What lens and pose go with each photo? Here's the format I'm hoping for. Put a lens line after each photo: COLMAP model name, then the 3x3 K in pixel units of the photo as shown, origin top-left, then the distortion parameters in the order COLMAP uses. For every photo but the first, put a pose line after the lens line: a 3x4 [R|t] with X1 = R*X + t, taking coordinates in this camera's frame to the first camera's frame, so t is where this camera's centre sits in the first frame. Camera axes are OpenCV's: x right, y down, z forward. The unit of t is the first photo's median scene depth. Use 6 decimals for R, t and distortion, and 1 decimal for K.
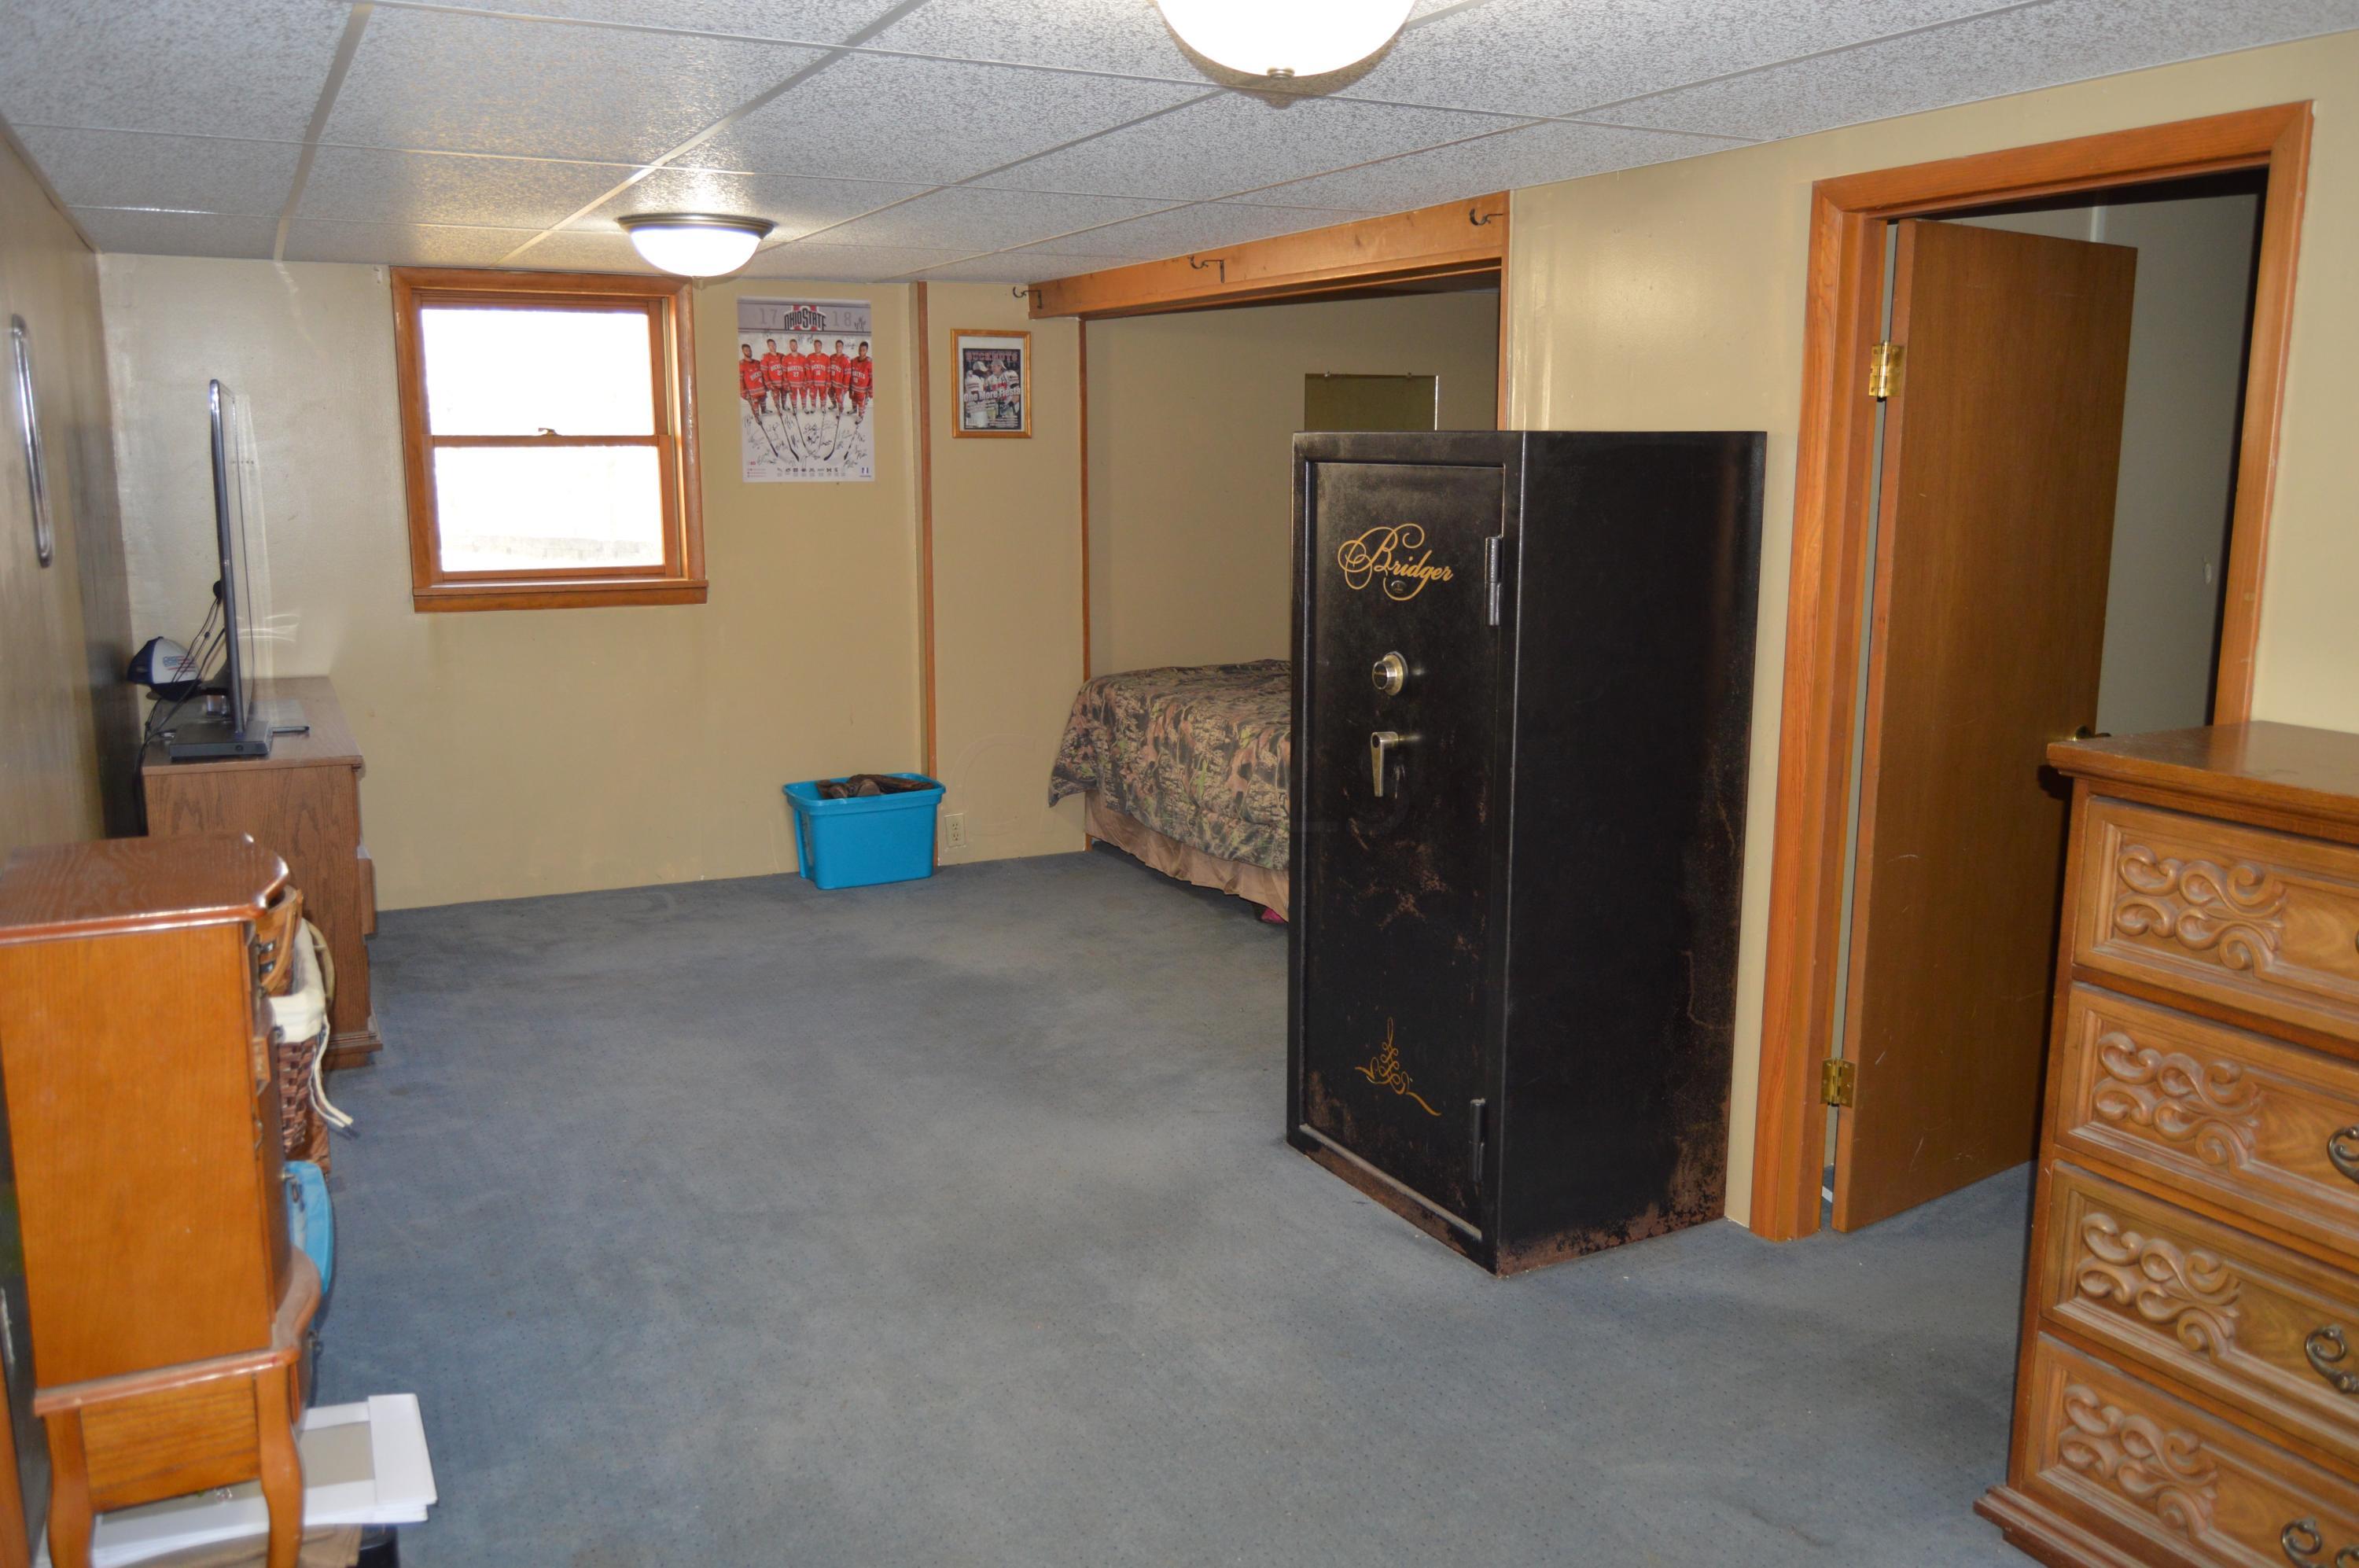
lens RADIAL K [[1856.8, 0, 1179.5], [0, 1856.8, 784.0], [0, 0, 1]] dist [-0.016899, 0.000414]
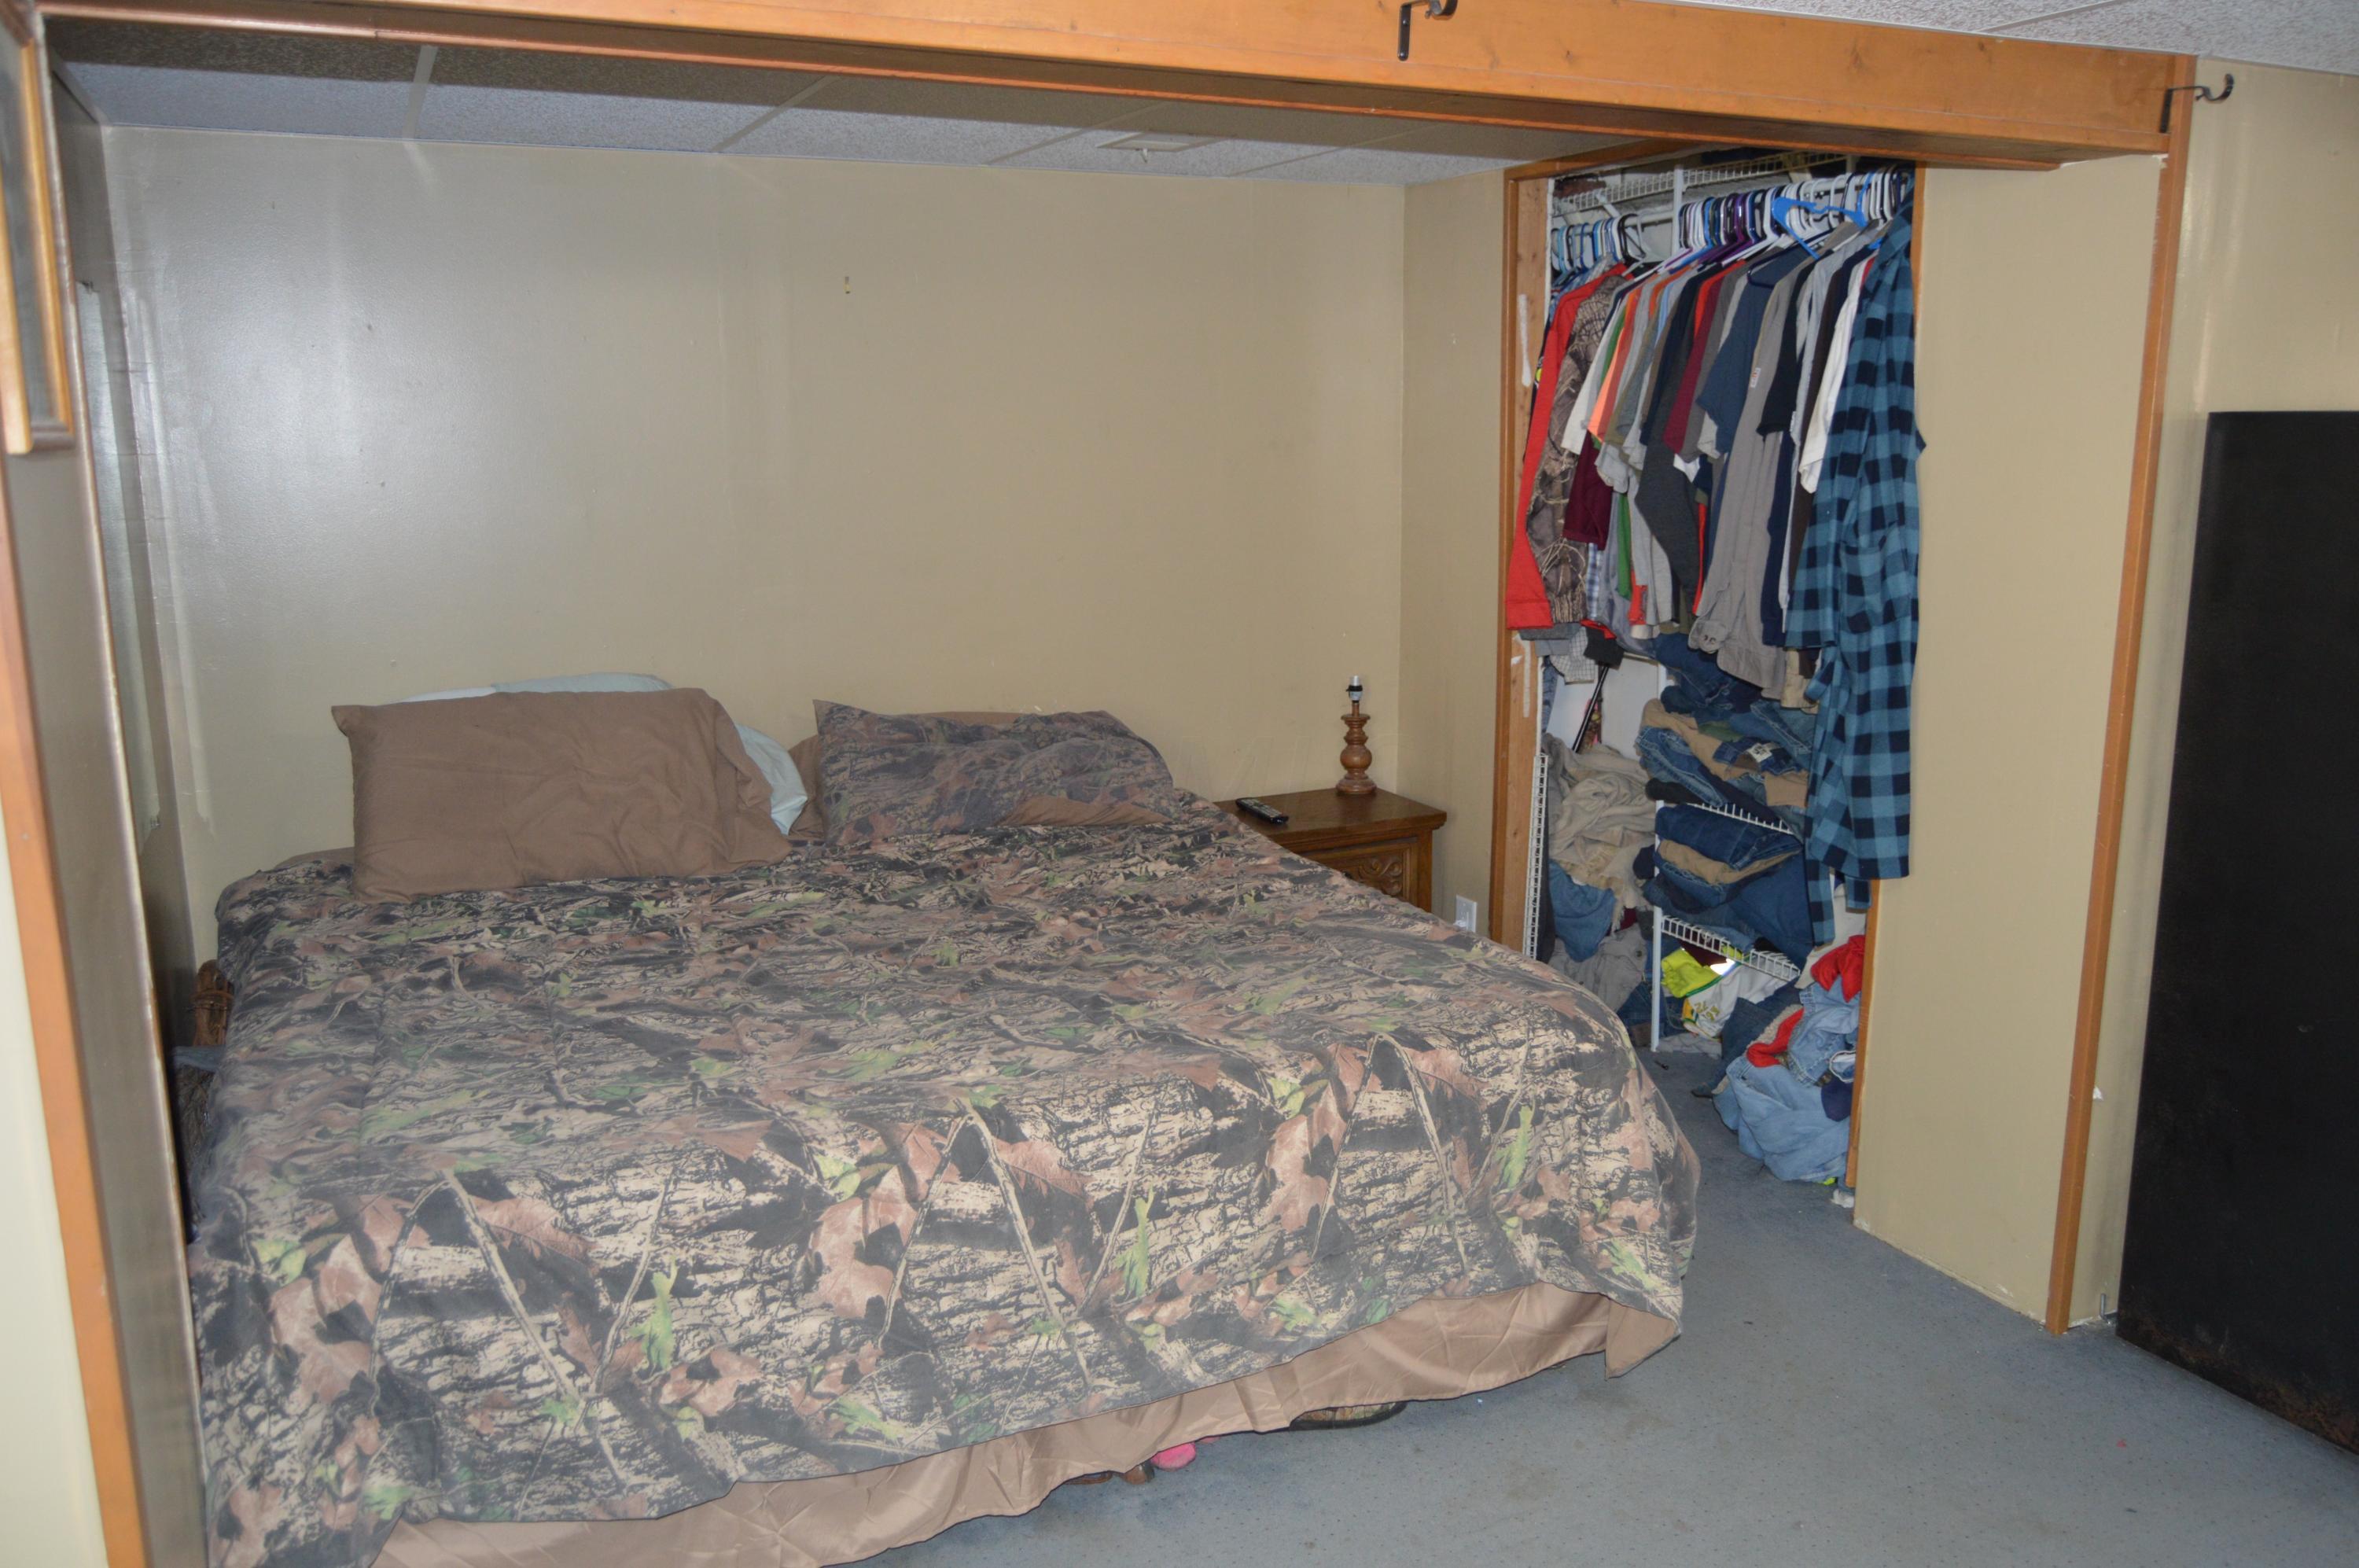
lens RADIAL K [[1827.2, 0, 1179.5], [0, 1827.2, 784.0], [0, 0, 1]] dist [-0.011832, 0.000848]
pose [[0.028602, -0.193057, 0.980770, -0.380828], [0.189290, 0.964465, 0.184328, -0.181628], [-0.981505, 0.180378, 0.064129, 0.969379]]
